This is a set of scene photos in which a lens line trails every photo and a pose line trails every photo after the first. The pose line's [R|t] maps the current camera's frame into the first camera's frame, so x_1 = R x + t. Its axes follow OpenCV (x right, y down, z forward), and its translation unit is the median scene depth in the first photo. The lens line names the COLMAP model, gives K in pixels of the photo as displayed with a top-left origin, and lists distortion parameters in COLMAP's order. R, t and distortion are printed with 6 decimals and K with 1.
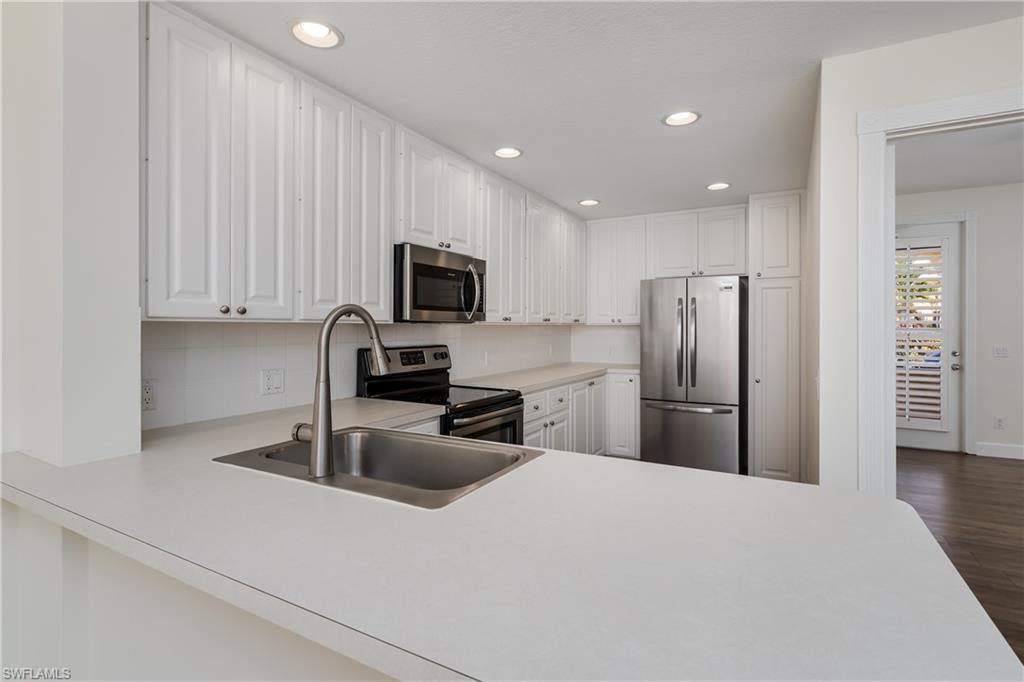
lens RADIAL K [[492.4, 0, 514.5], [0, 492.4, 324.3], [0, 0, 1]] dist [-0.003006, -0.001037]
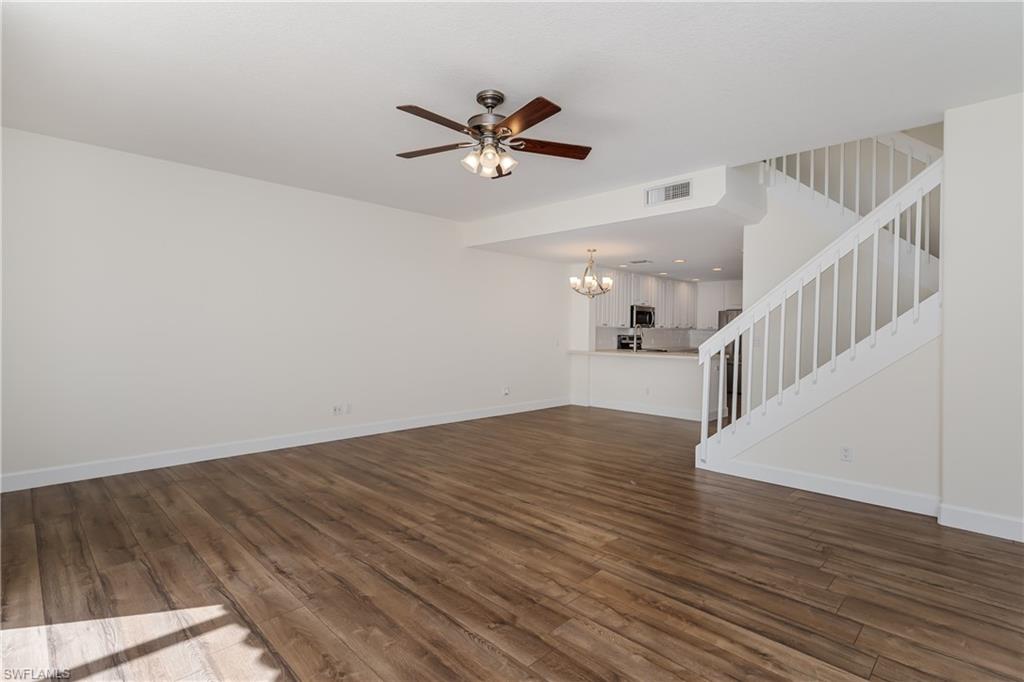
lens RADIAL K [[492.4, 0, 514.5], [0, 492.4, 324.3], [0, 0, 1]] dist [-0.003006, -0.001037]
pose [[0.963896, 0.010272, -0.266081, -0.068242], [-0.012959, 0.999881, -0.008346, 0.007918], [0.265963, 0.011492, 0.963915, -1.707306]]
